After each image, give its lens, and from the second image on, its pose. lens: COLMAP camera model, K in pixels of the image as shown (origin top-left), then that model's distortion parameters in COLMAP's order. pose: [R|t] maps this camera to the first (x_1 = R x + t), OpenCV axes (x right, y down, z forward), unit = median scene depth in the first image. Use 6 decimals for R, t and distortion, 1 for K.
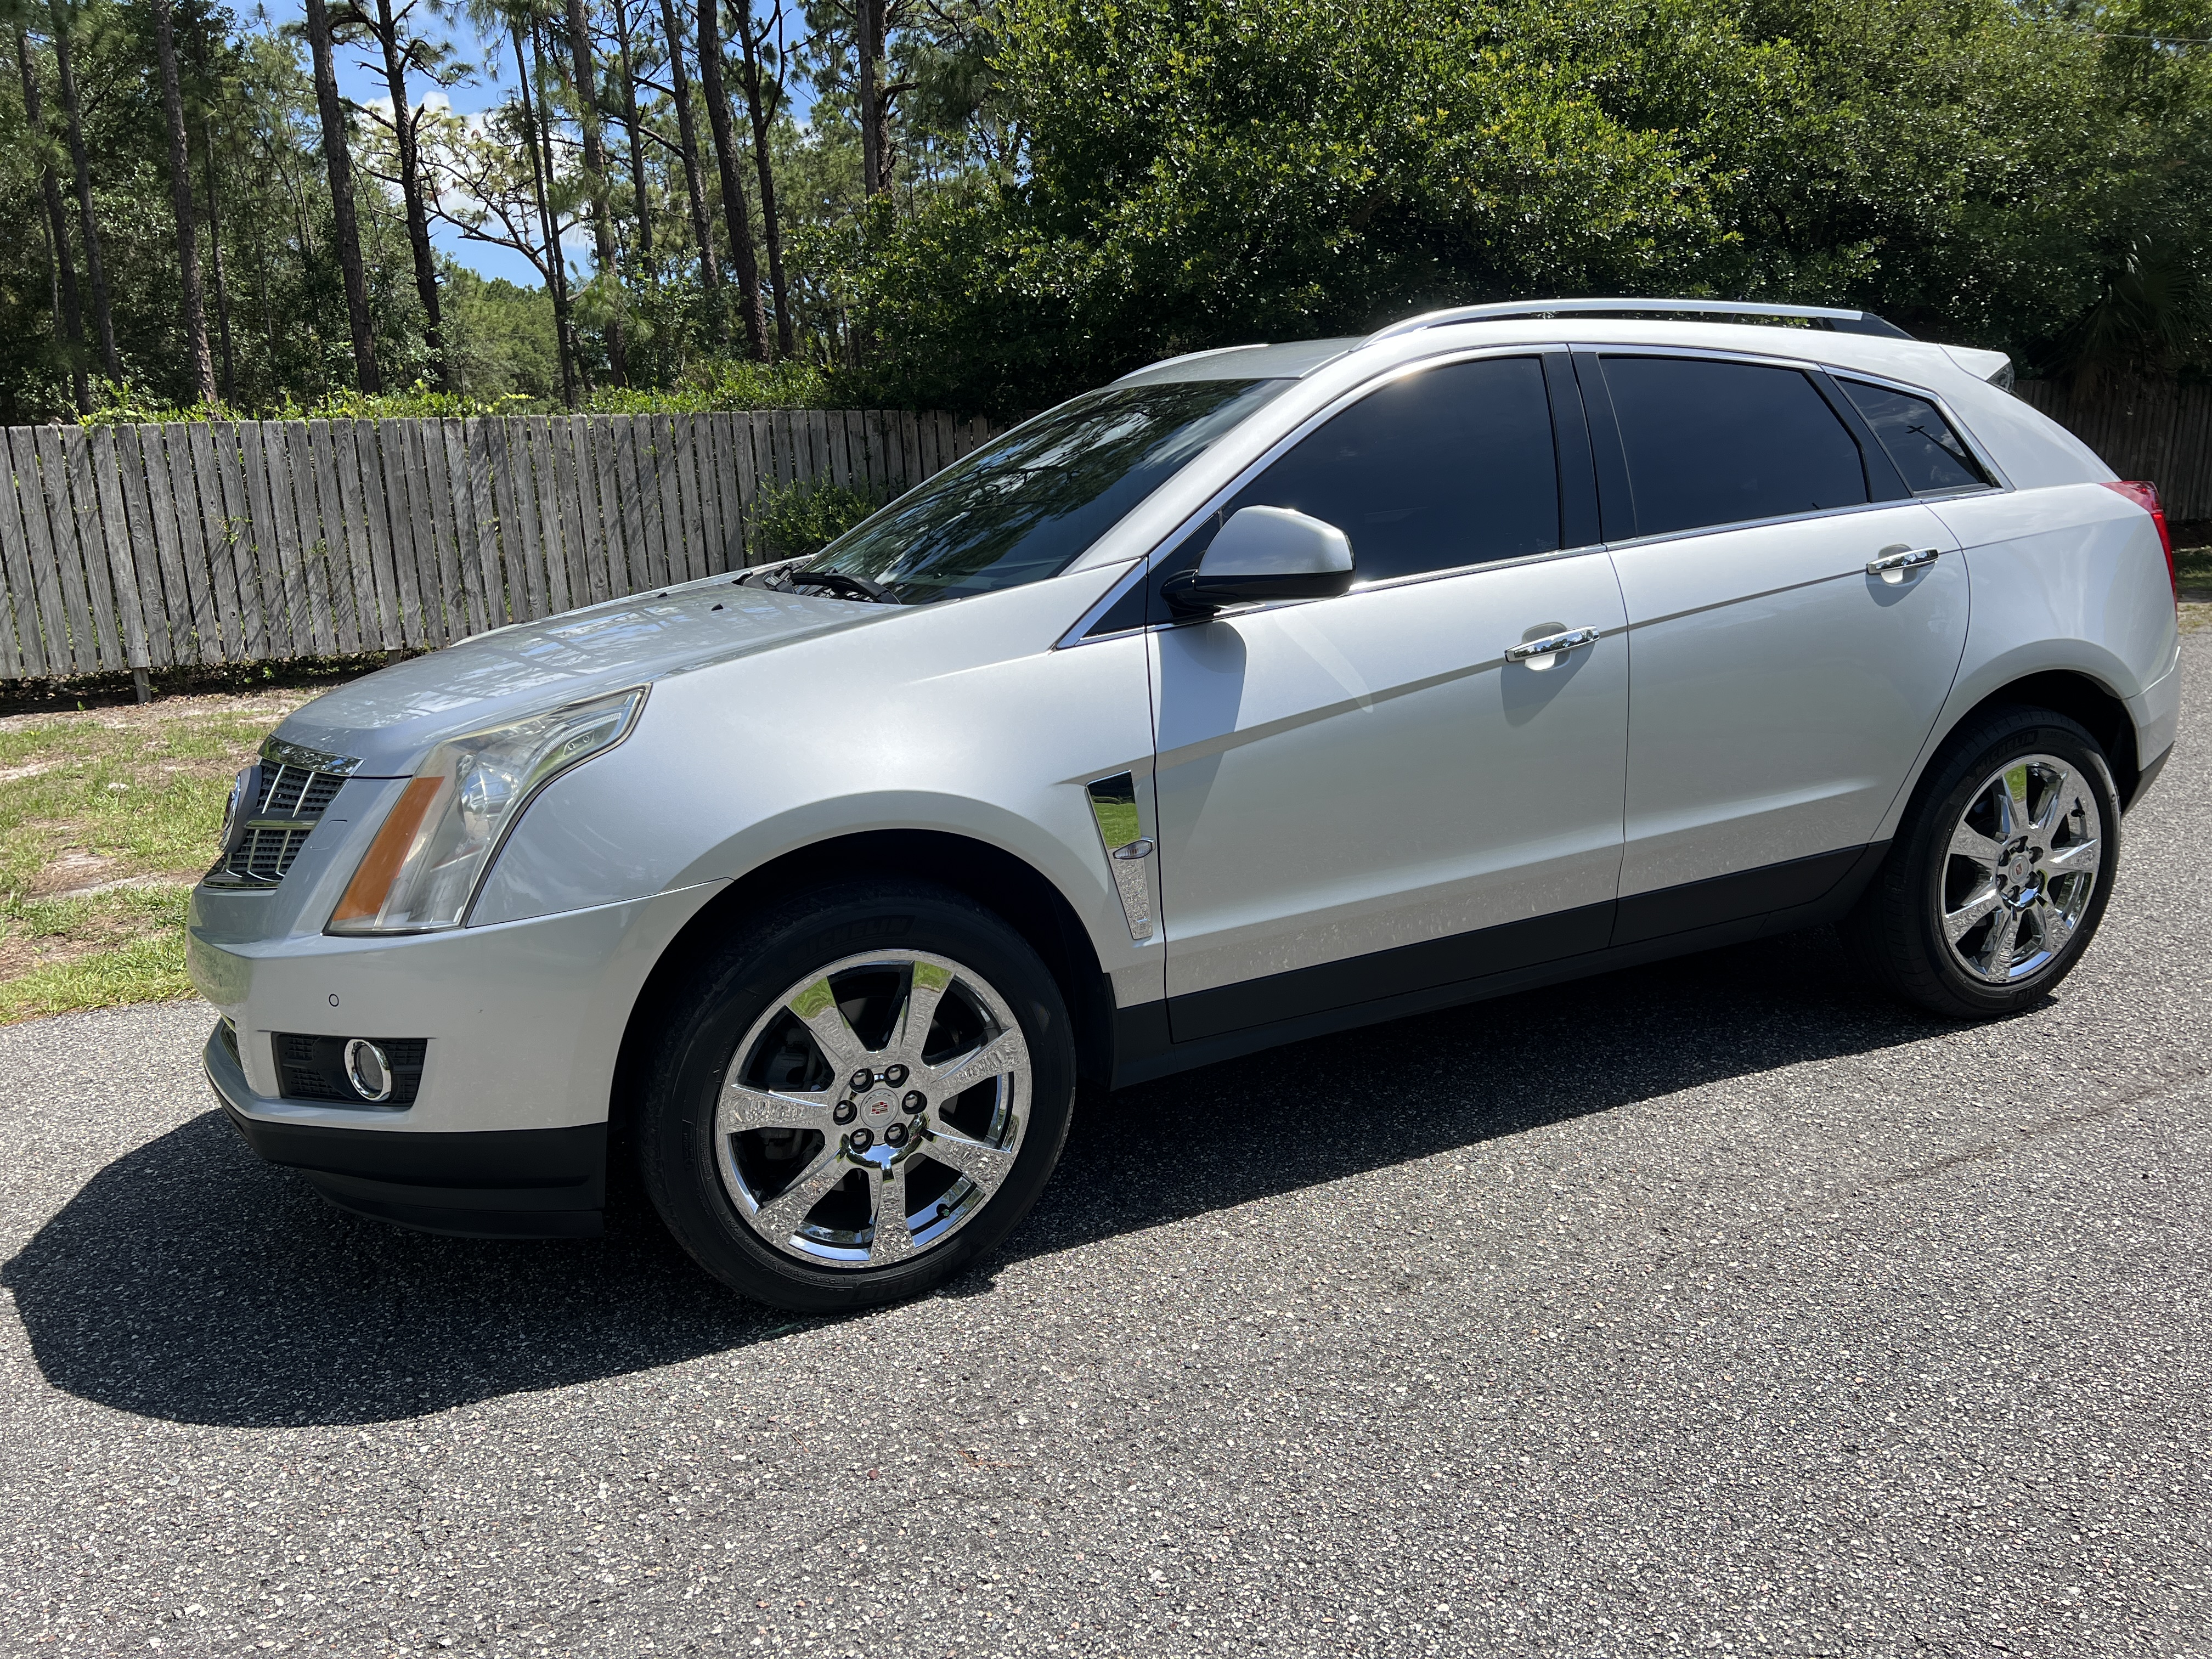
lens RADIAL K [[1671.3, 0, 1109.5], [0, 1671.3, 834.4], [0, 0, 1]] dist [0.057080, -0.065288]
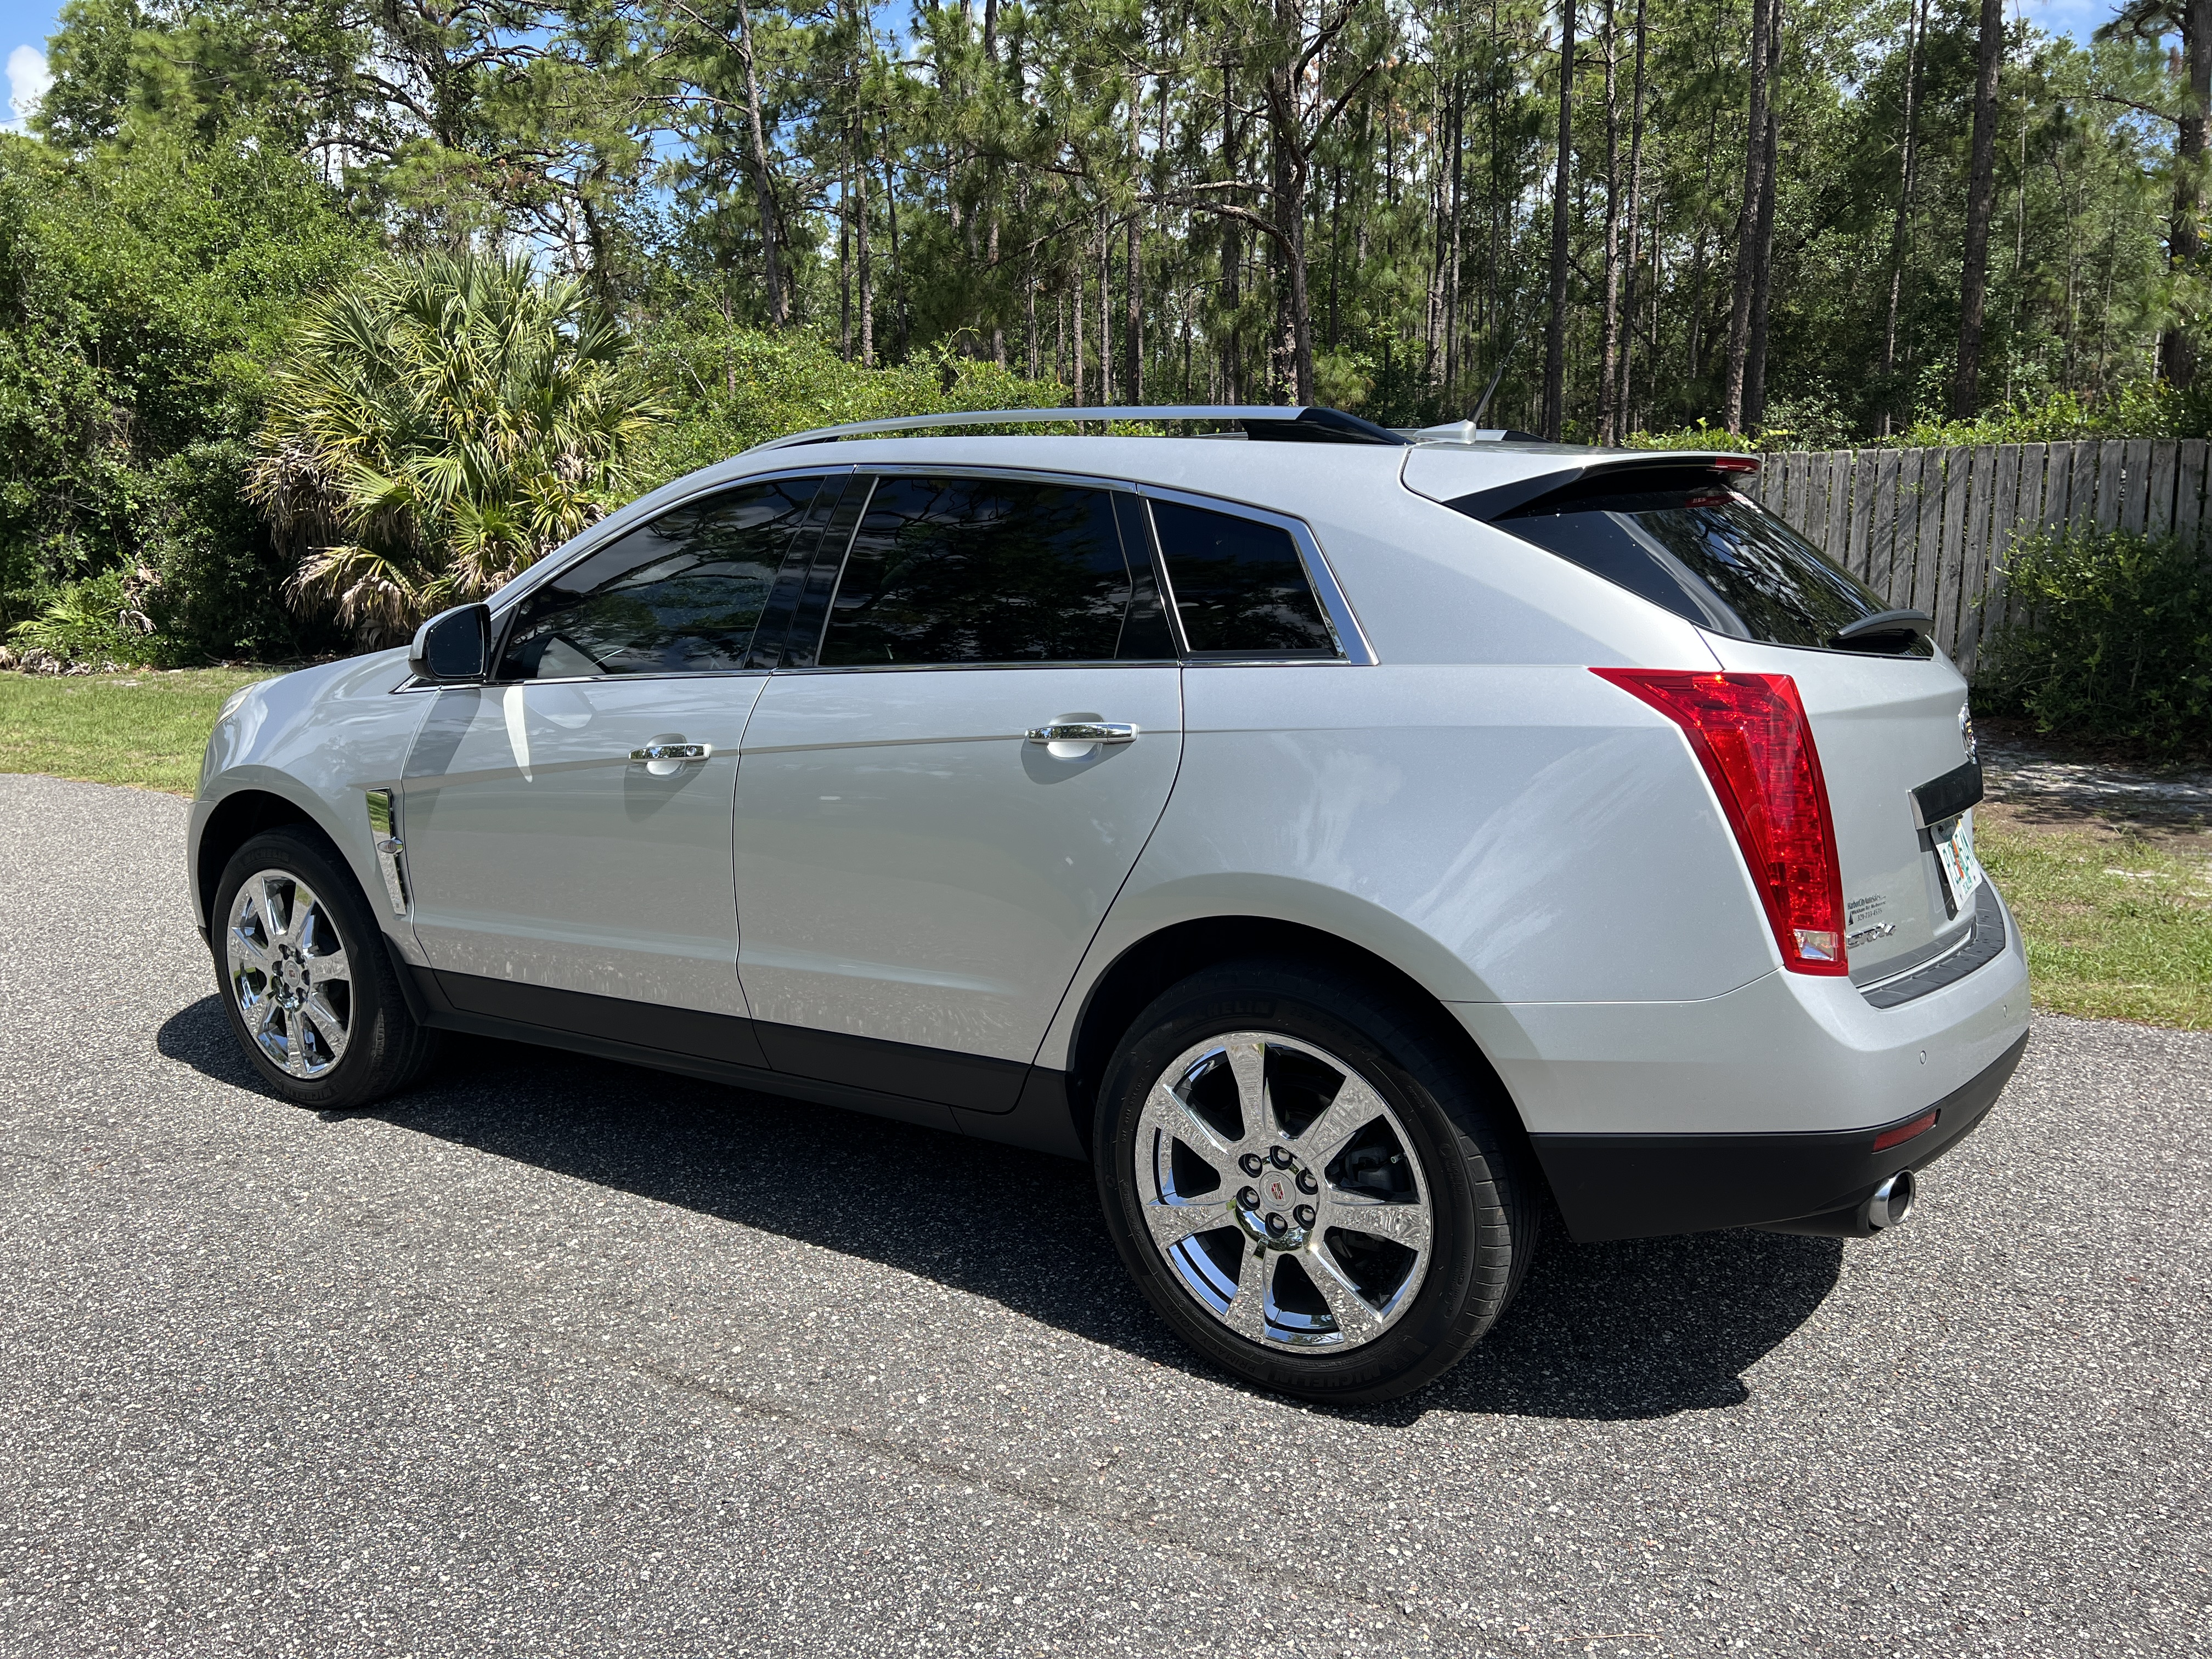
lens RADIAL K [[1671.3, 0, 1099.8], [0, 1671.3, 827.4], [0, 0, 1]] dist [0.057080, -0.065288]
pose [[0.513926, 0.185485, -0.837541, 1.117901], [-0.192731, 0.976349, 0.097963, -0.192798], [0.835904, 0.111074, 0.537520, 0.573218]]
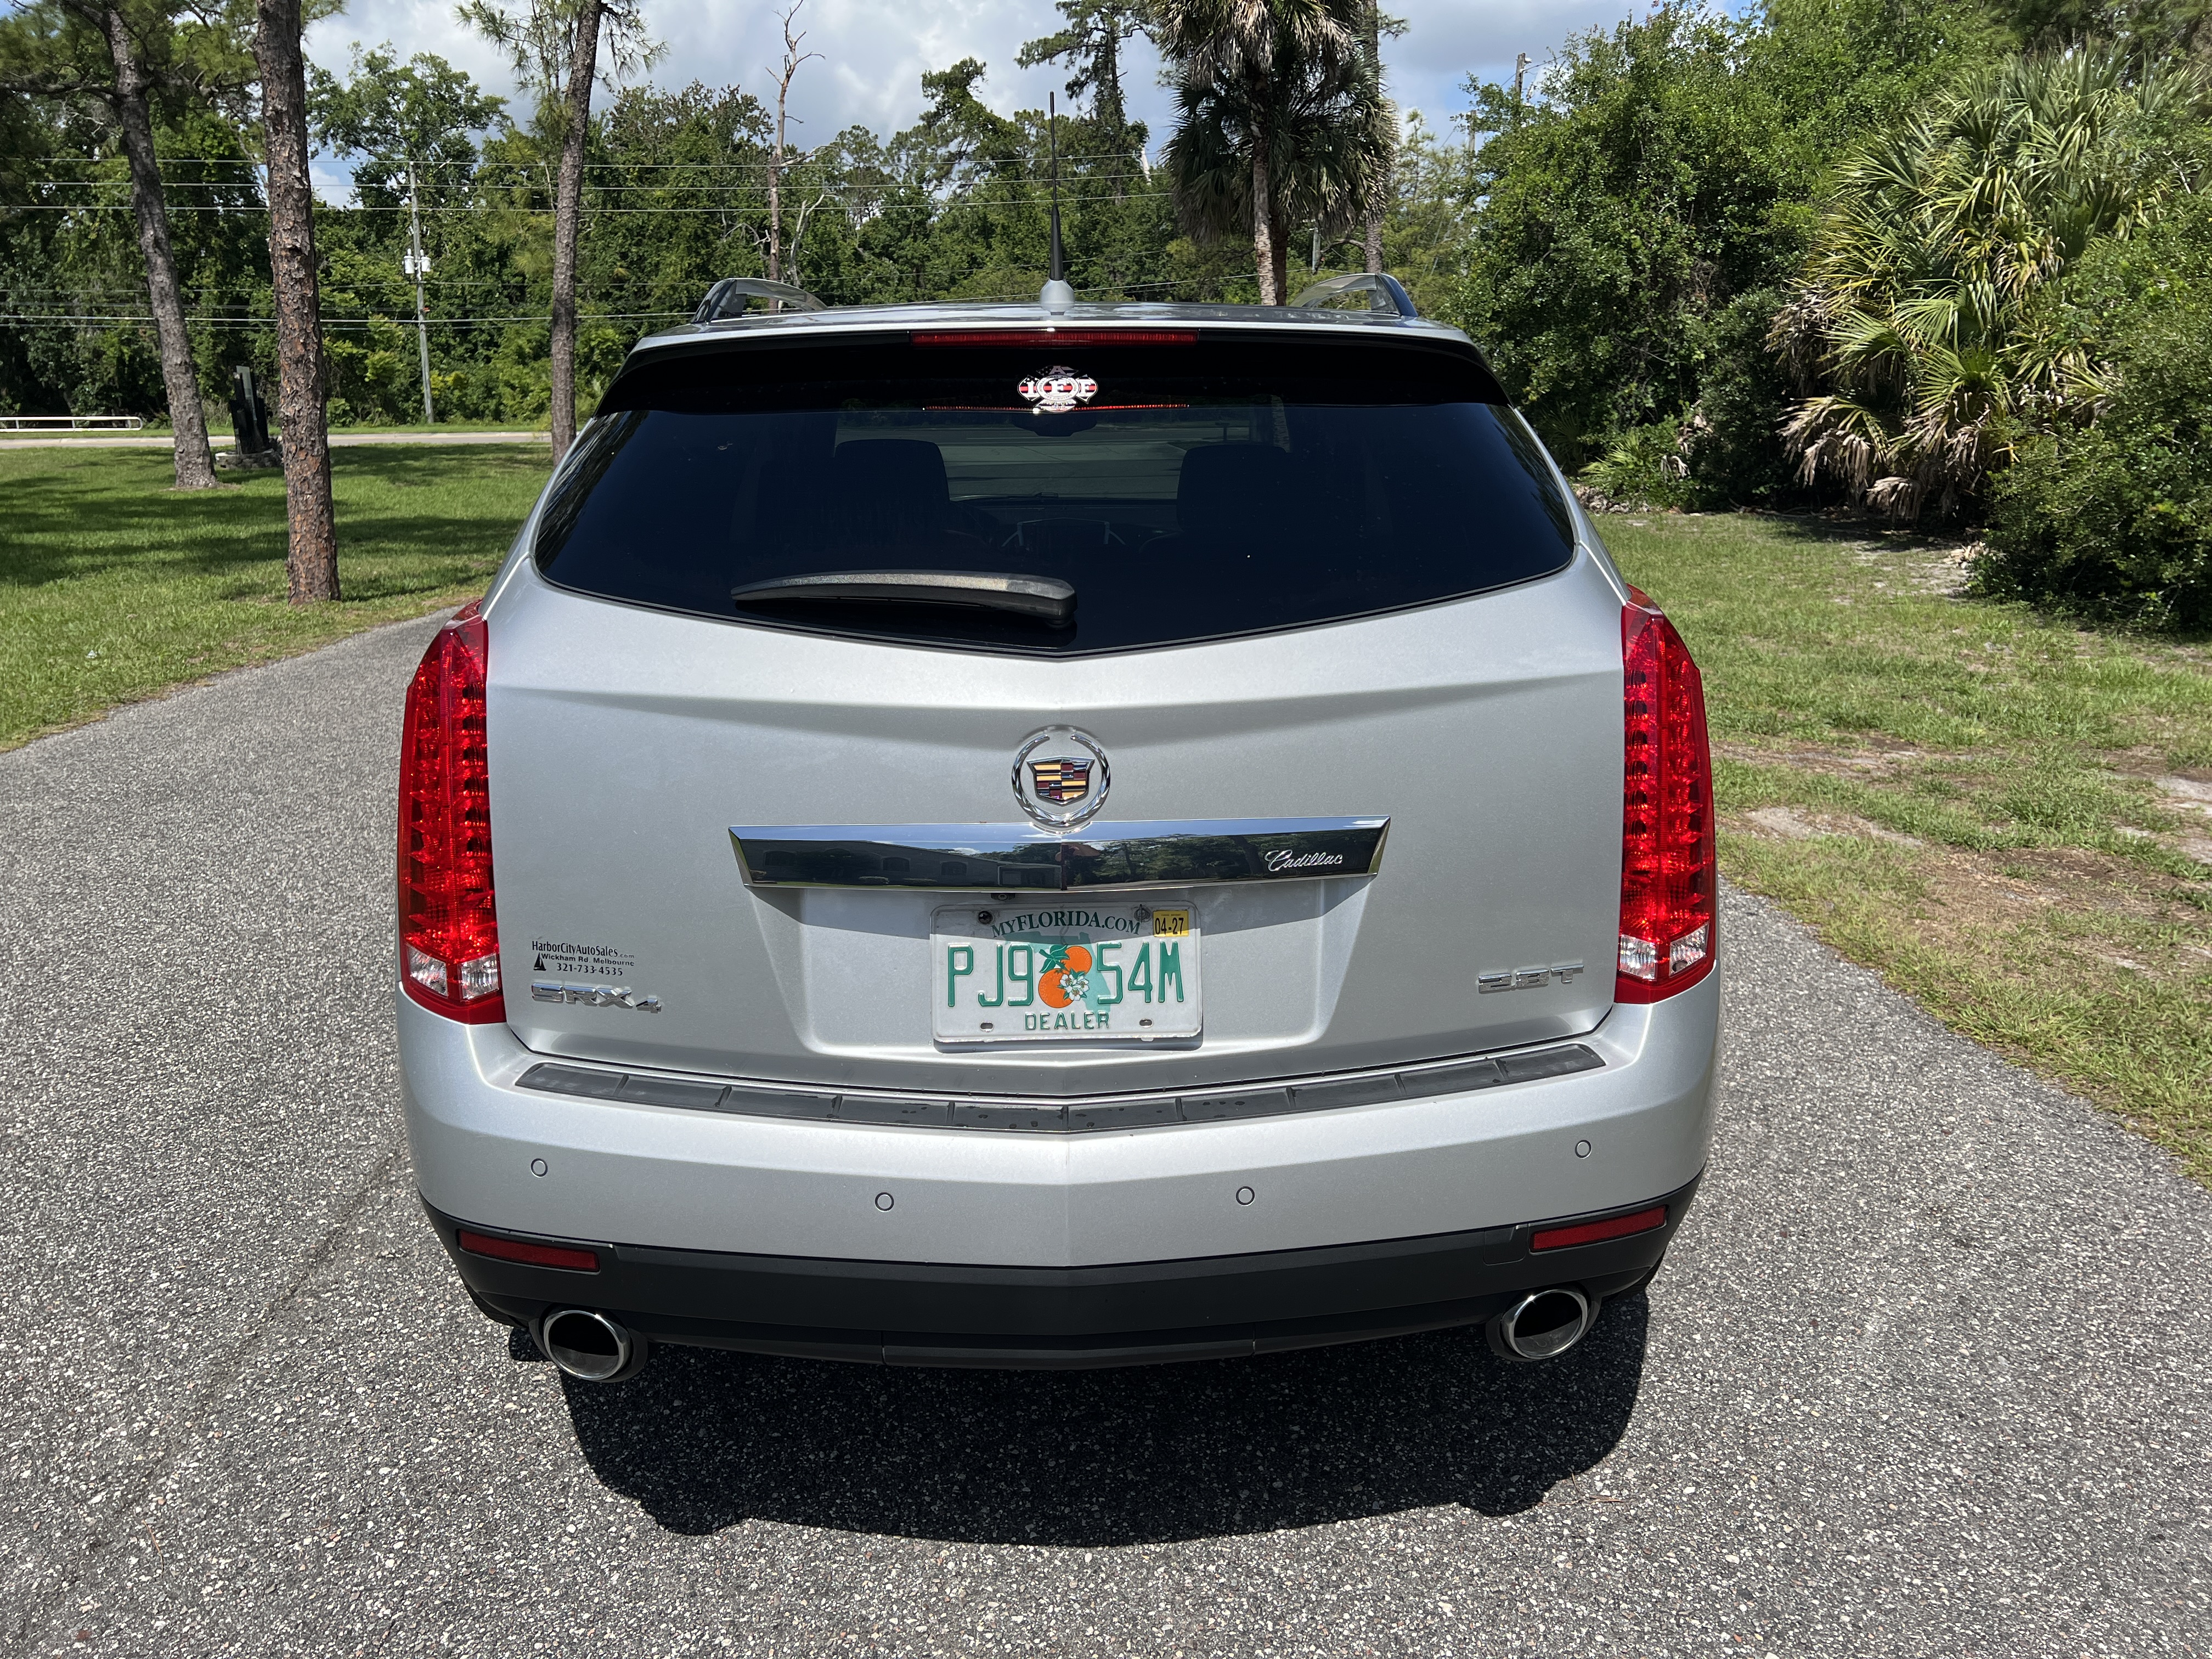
lens RADIAL K [[1671.3, 0, 1102.8], [0, 1671.3, 824.9], [0, 0, 1]] dist [0.057080, -0.065288]
pose [[-0.420132, 0.271093, -0.866024, 1.076896], [-0.165706, 0.915372, 0.366929, -0.404297], [0.892206, 0.297664, -0.339655, 1.498944]]
